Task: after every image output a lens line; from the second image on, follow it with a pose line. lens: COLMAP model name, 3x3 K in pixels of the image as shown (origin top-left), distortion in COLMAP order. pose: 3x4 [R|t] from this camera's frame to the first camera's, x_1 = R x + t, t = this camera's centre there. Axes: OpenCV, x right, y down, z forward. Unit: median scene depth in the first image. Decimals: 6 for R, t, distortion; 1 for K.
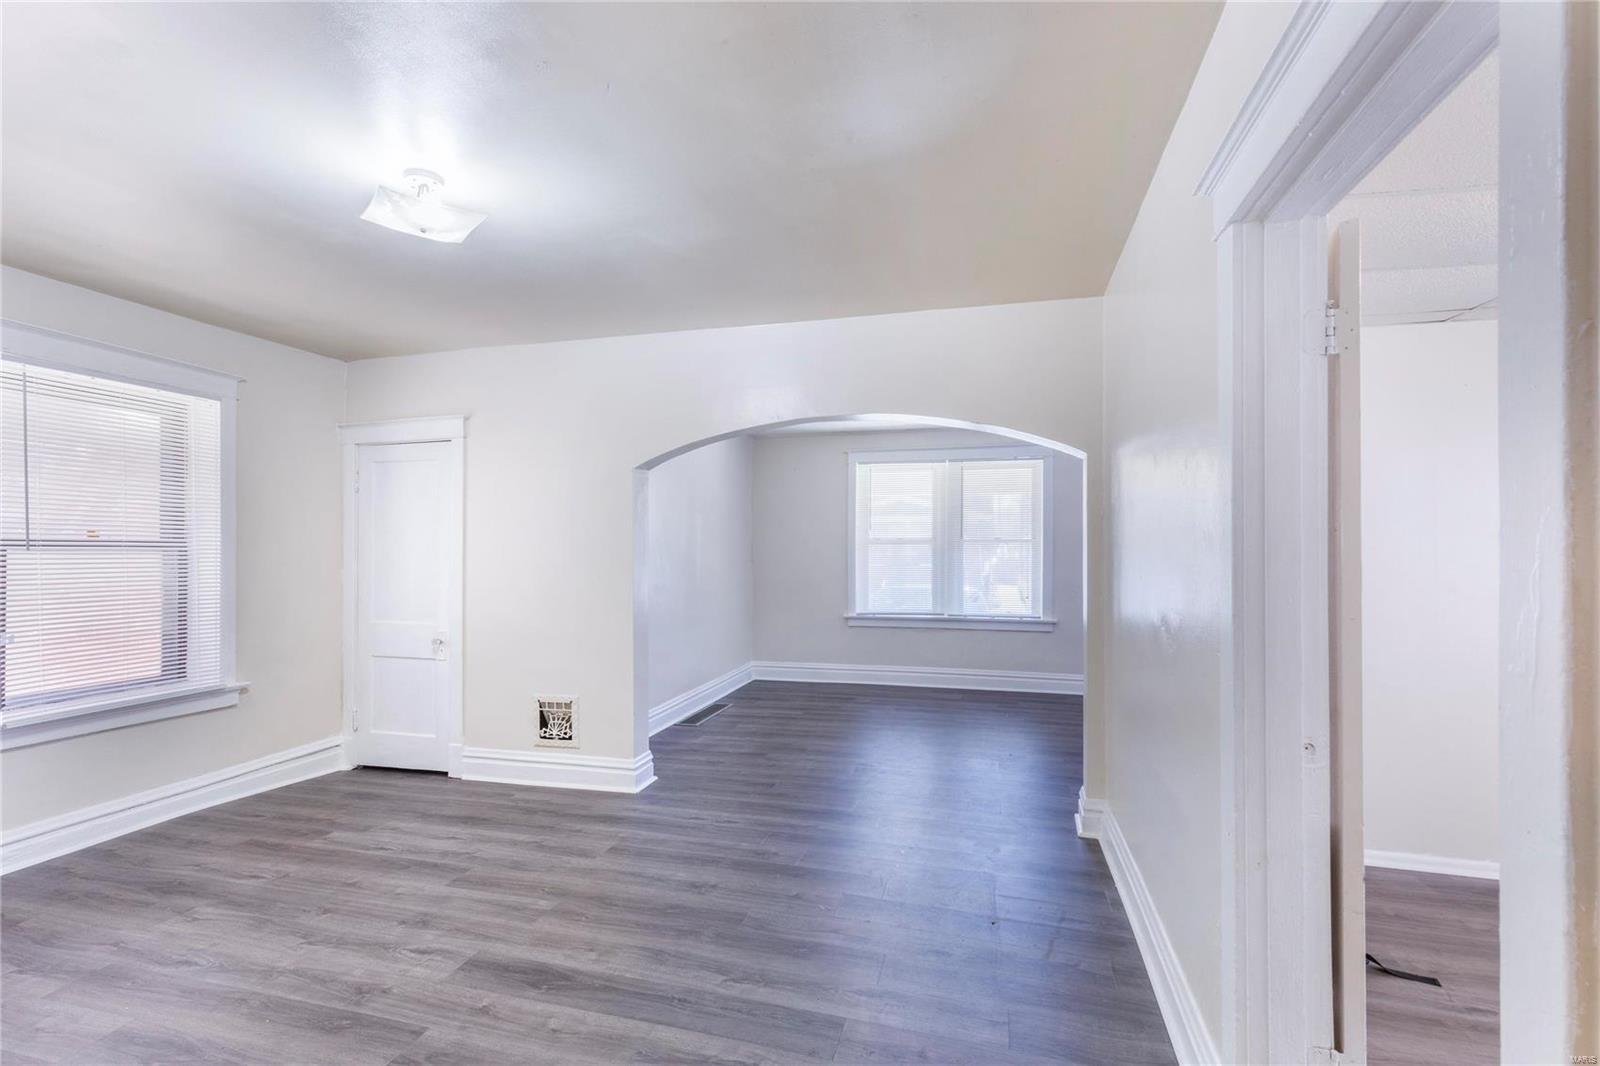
lens RADIAL K [[721.5, 0, 795.4], [0, 721.5, 544.7], [0, 0, 1]] dist [0.004134, 0.000889]
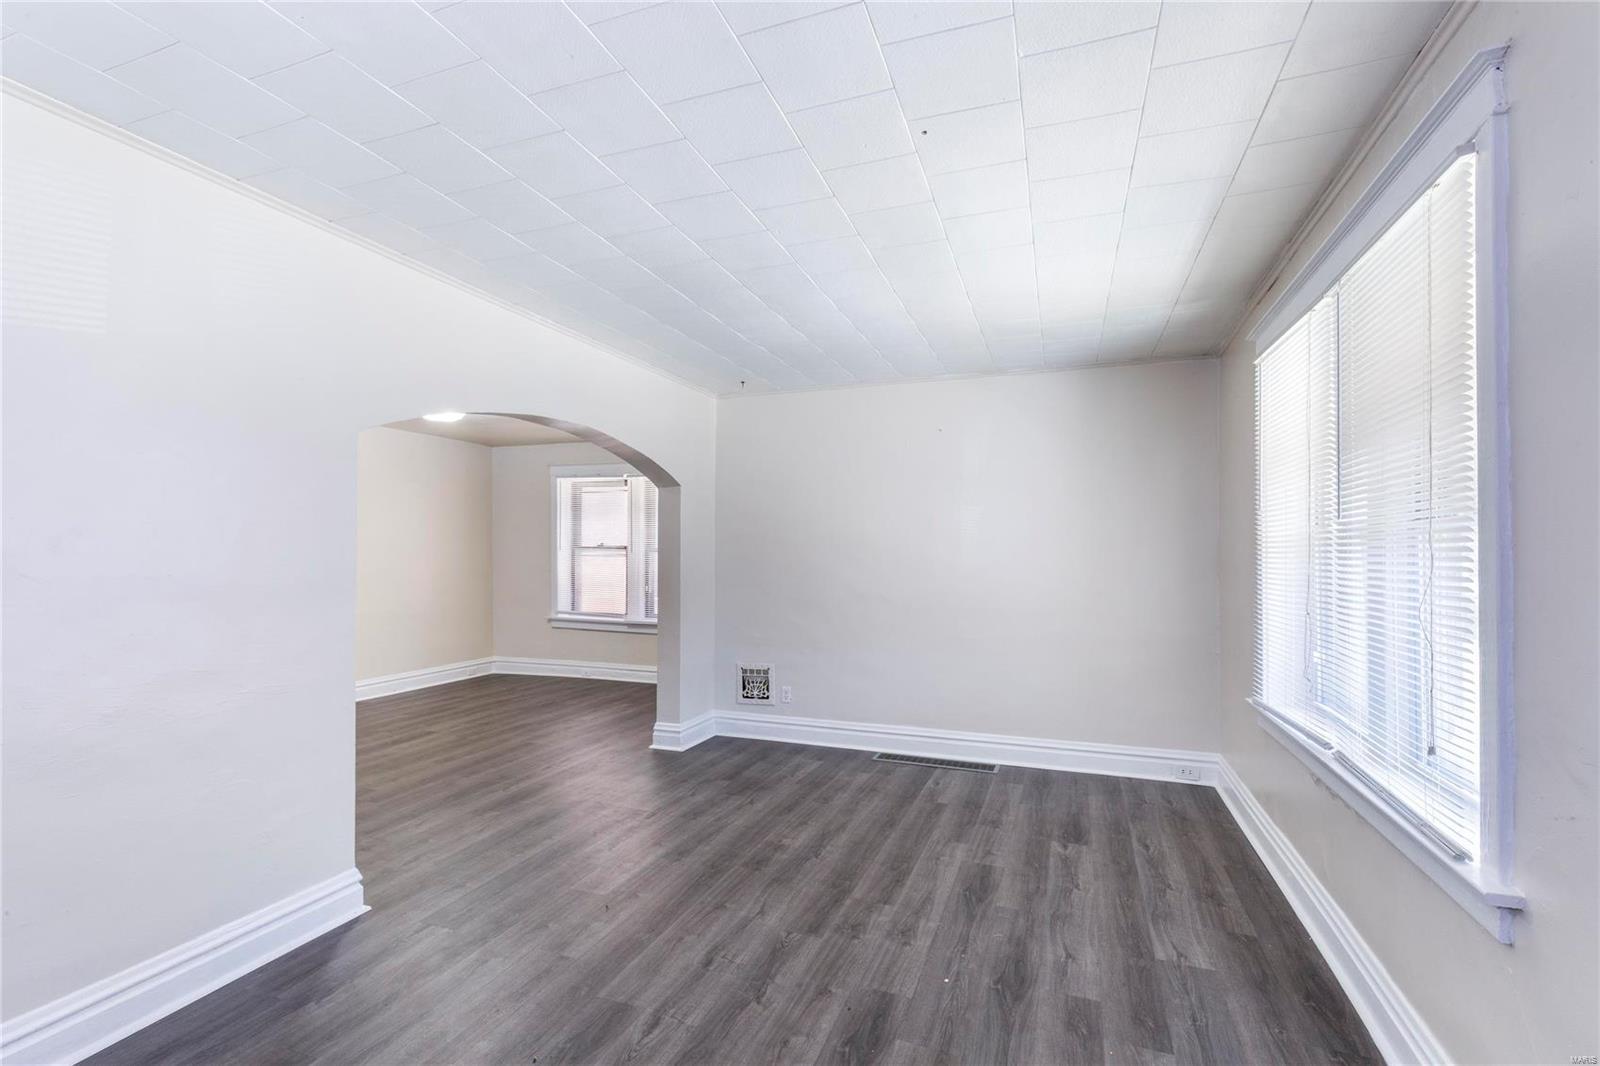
lens RADIAL K [[721.5, 0, 800.3], [0, 721.5, 555.8], [0, 0, 1]] dist [0.004134, 0.000889]
pose [[-0.108919, -0.002578, -0.994047, 1.265129], [0.003591, 0.999989, -0.002987, 0.024692], [0.994044, -0.003895, -0.108908, 1.796661]]
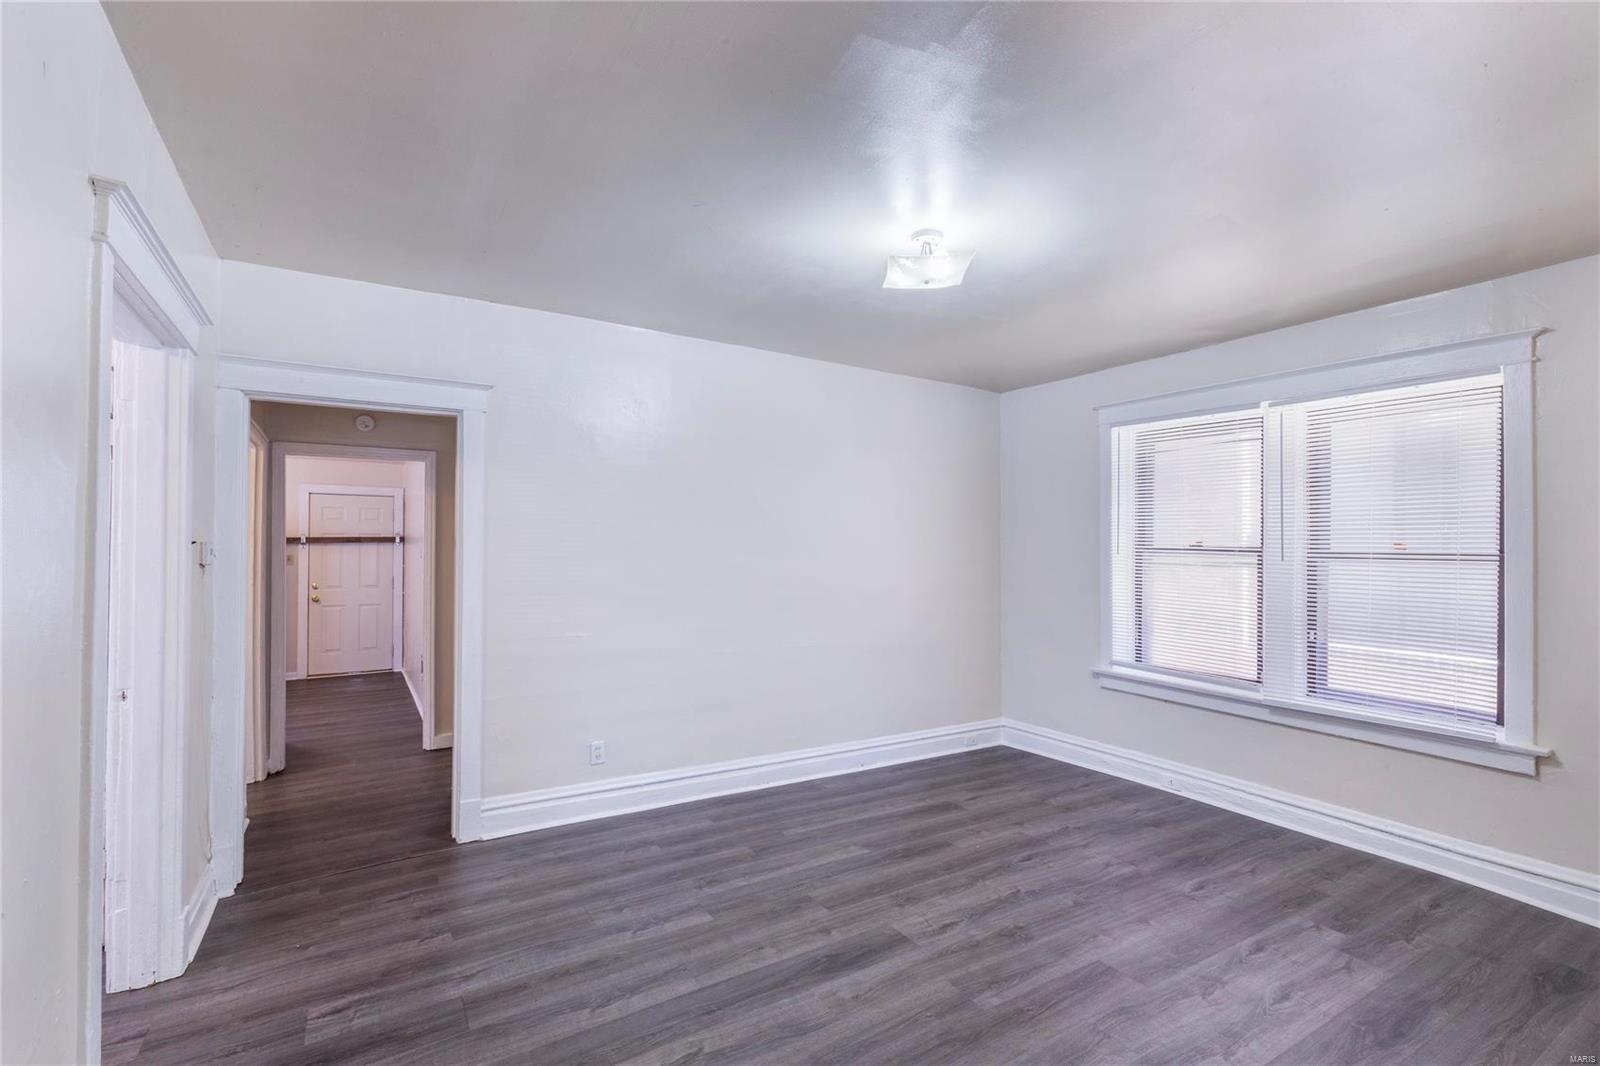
lens RADIAL K [[721.5, 0, 818.3], [0, 721.5, 554.9], [0, 0, 1]] dist [0.004134, 0.000889]
pose [[-0.669987, -0.002958, -0.742367, 0.333782], [-0.004007, 0.999992, -0.000369, 0.000637], [0.742362, 0.002727, -0.669994, 1.222616]]
